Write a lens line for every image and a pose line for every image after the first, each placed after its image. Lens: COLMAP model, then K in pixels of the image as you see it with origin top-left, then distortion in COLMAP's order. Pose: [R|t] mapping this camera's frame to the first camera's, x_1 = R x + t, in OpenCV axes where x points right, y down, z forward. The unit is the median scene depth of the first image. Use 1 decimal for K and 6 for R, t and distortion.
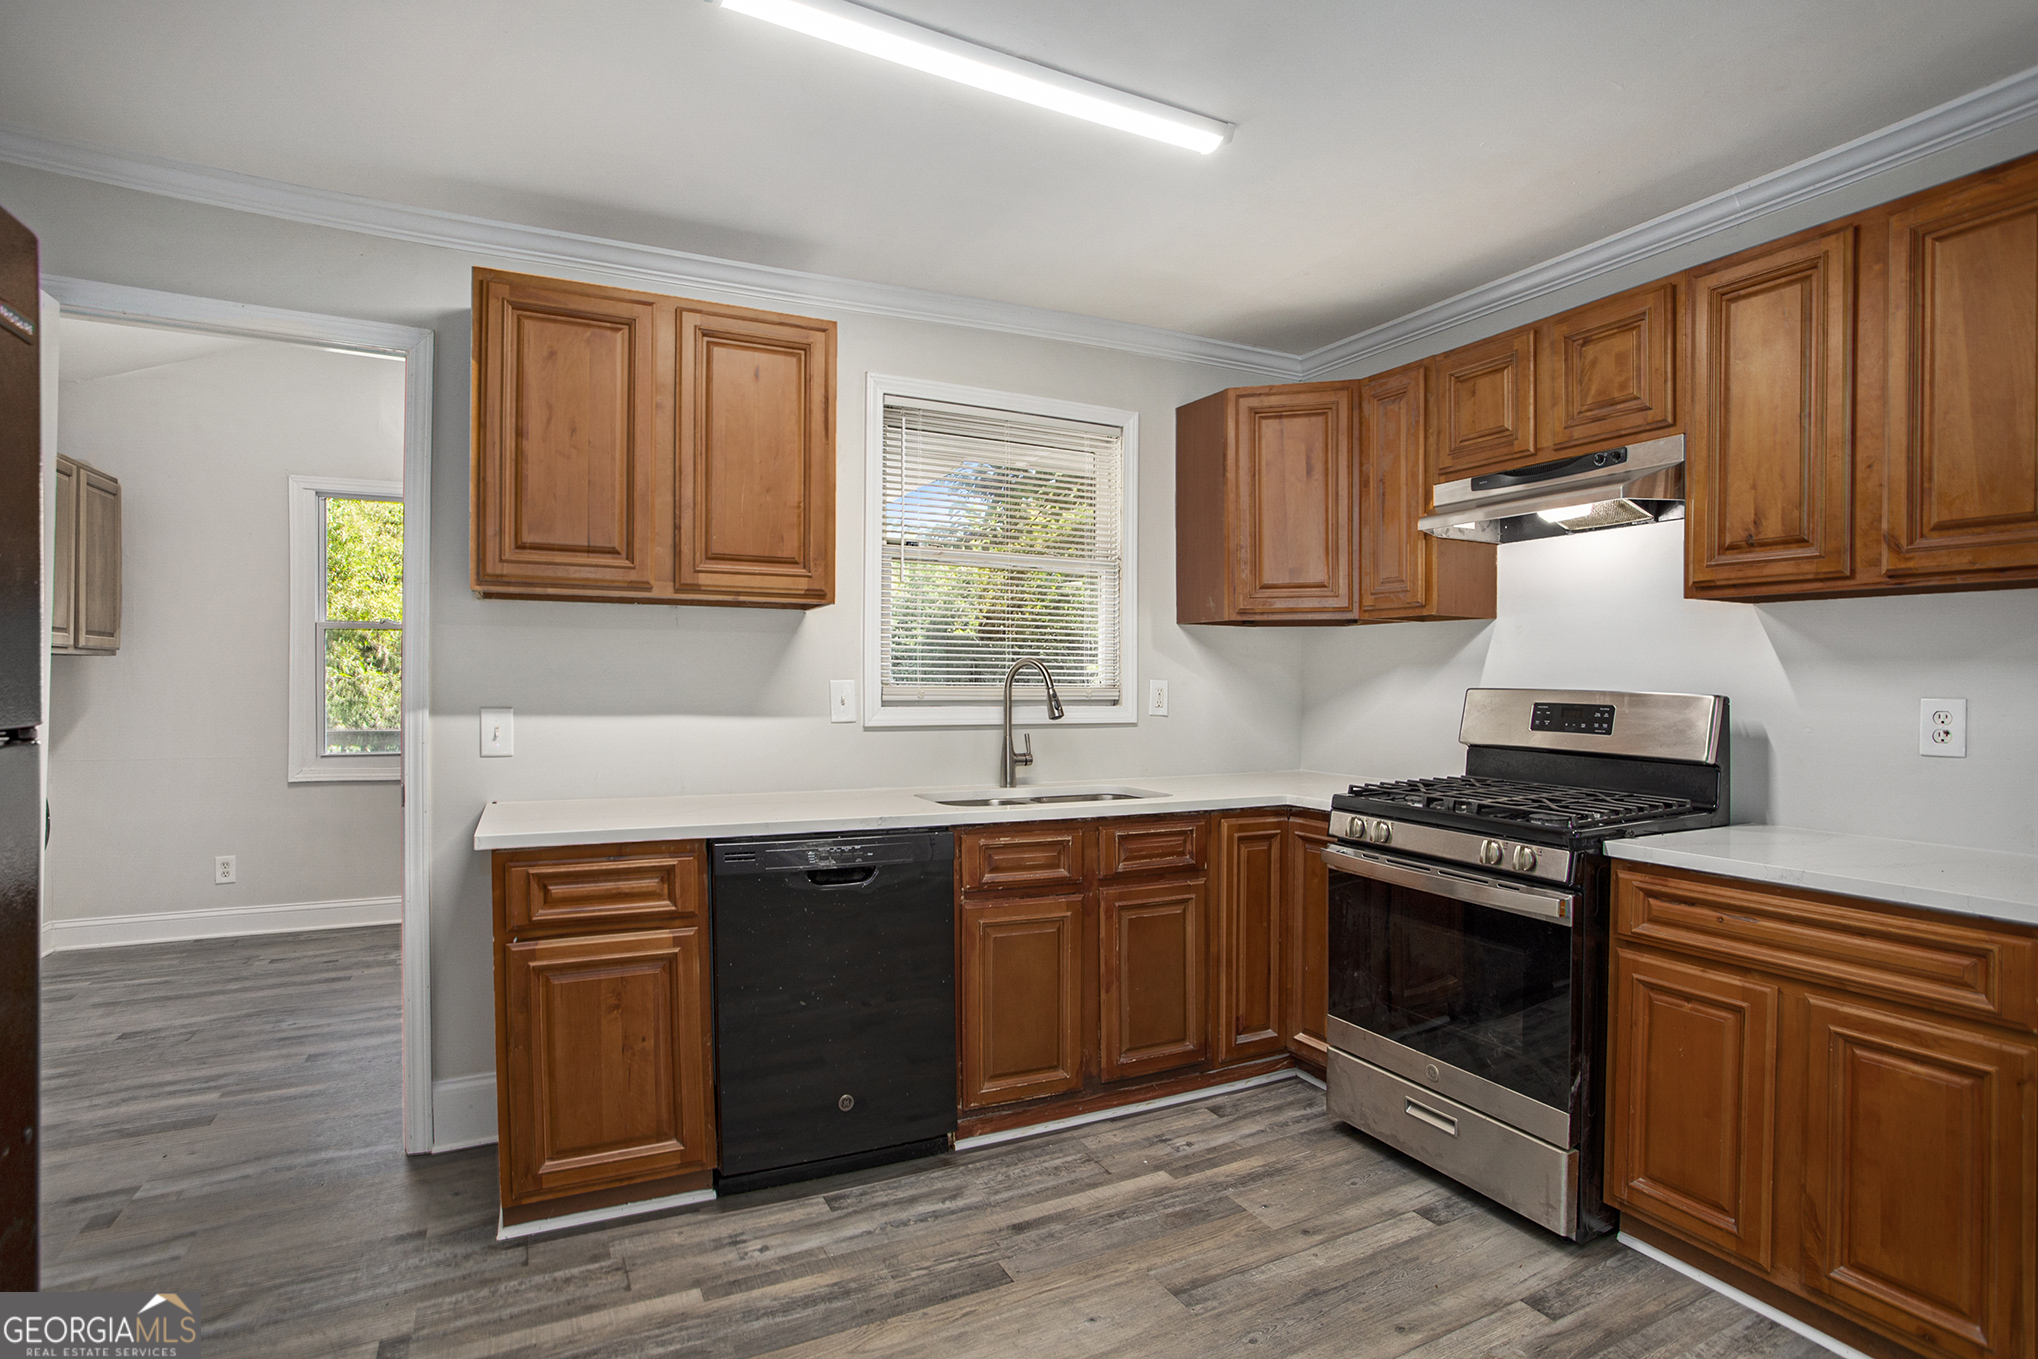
lens RADIAL K [[989.4, 0, 1019.0], [0, 989.4, 679.5], [0, 0, 1]] dist [-0.119420, 0.052152]
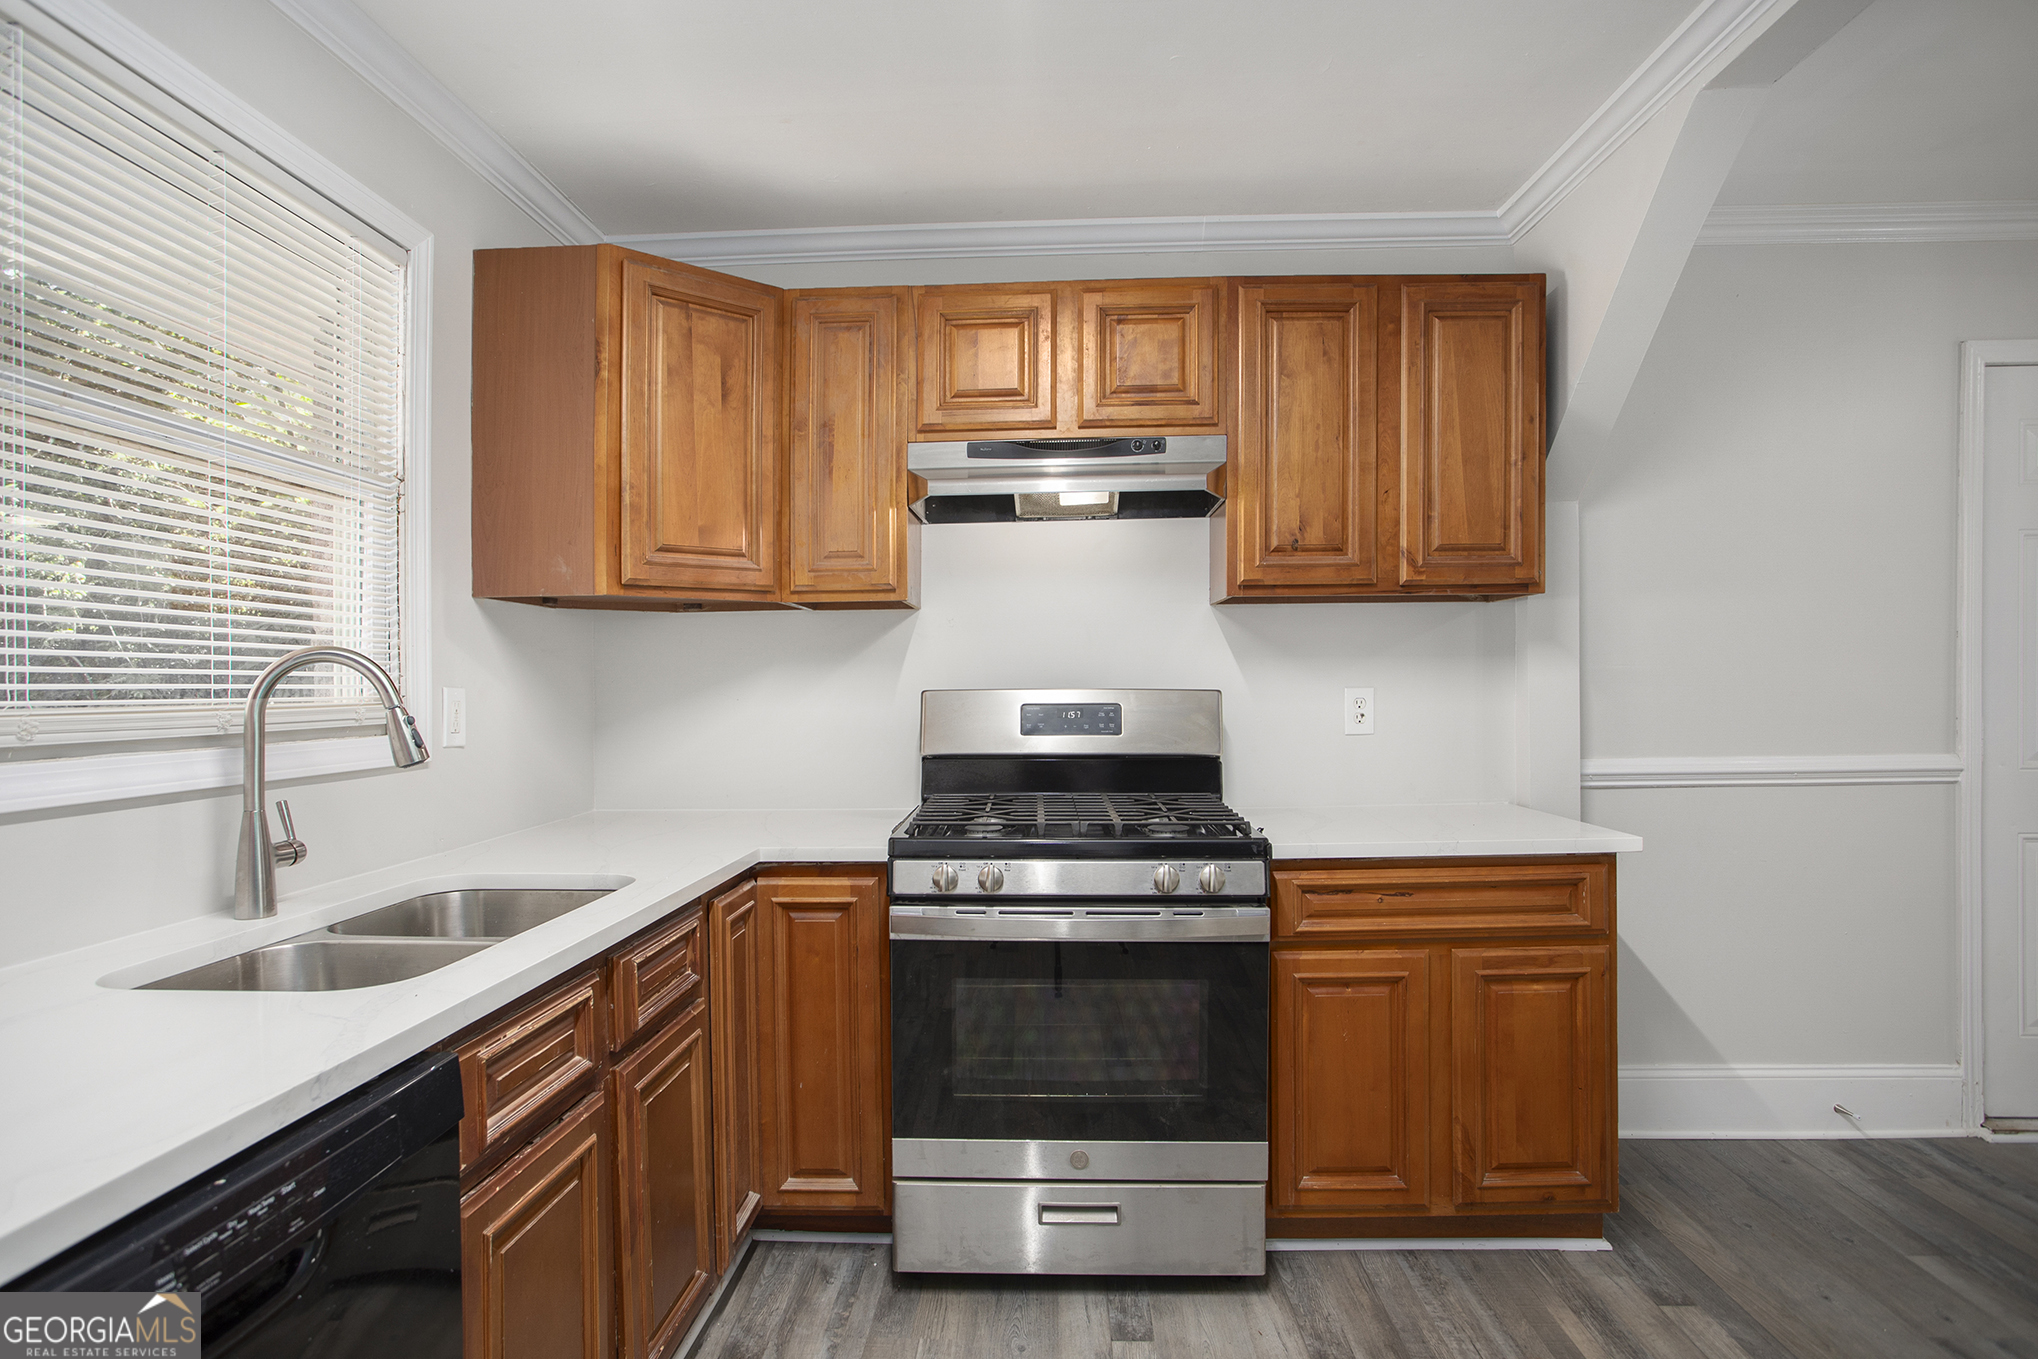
lens RADIAL K [[985.3, 0, 1019.0], [0, 985.3, 679.5], [0, 0, 1]] dist [-0.049579, 0.000324]
pose [[0.486817, -0.008482, 0.873463, -0.275964], [0.017044, 0.999855, 0.000209, 0.000656], [-0.873338, 0.014786, 0.486891, 0.556371]]
